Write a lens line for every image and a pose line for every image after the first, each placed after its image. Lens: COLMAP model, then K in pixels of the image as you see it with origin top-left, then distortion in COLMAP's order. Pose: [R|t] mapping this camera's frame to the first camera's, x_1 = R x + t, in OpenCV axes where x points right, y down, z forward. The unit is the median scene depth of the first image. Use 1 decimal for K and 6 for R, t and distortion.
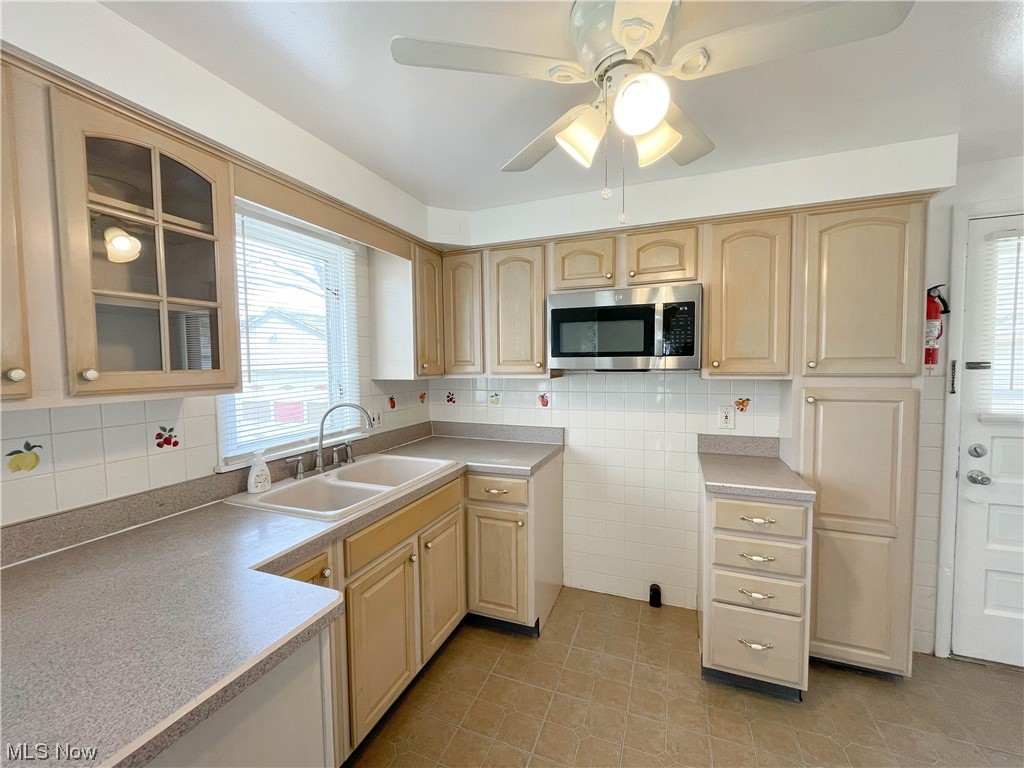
lens RADIAL K [[412.3, 0, 512.9], [0, 412.3, 382.6], [0, 0, 1]] dist [-0.004293, -0.000182]
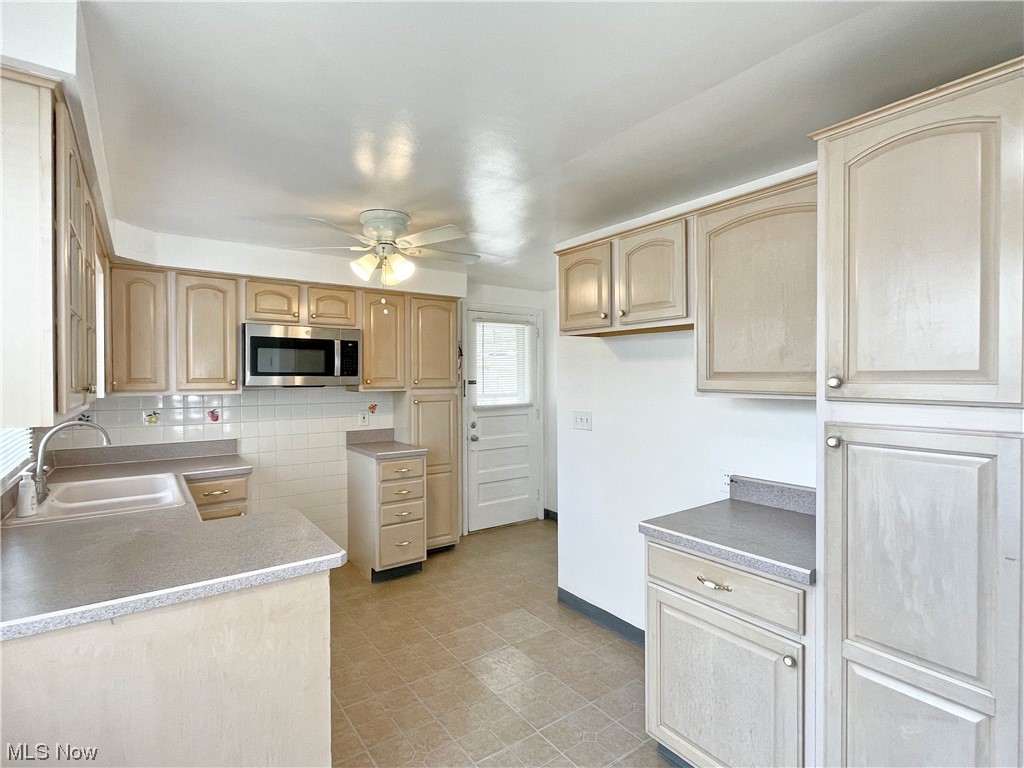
lens RADIAL K [[528.0, 0, 512.1], [0, 528.0, 384.5], [0, 0, 1]] dist [0.025341, -0.000657]
pose [[0.533945, -0.003138, 0.845513, -0.915226], [0.038790, 0.999031, -0.020788, 0.028627], [-0.844629, 0.043897, 0.533549, -0.526721]]
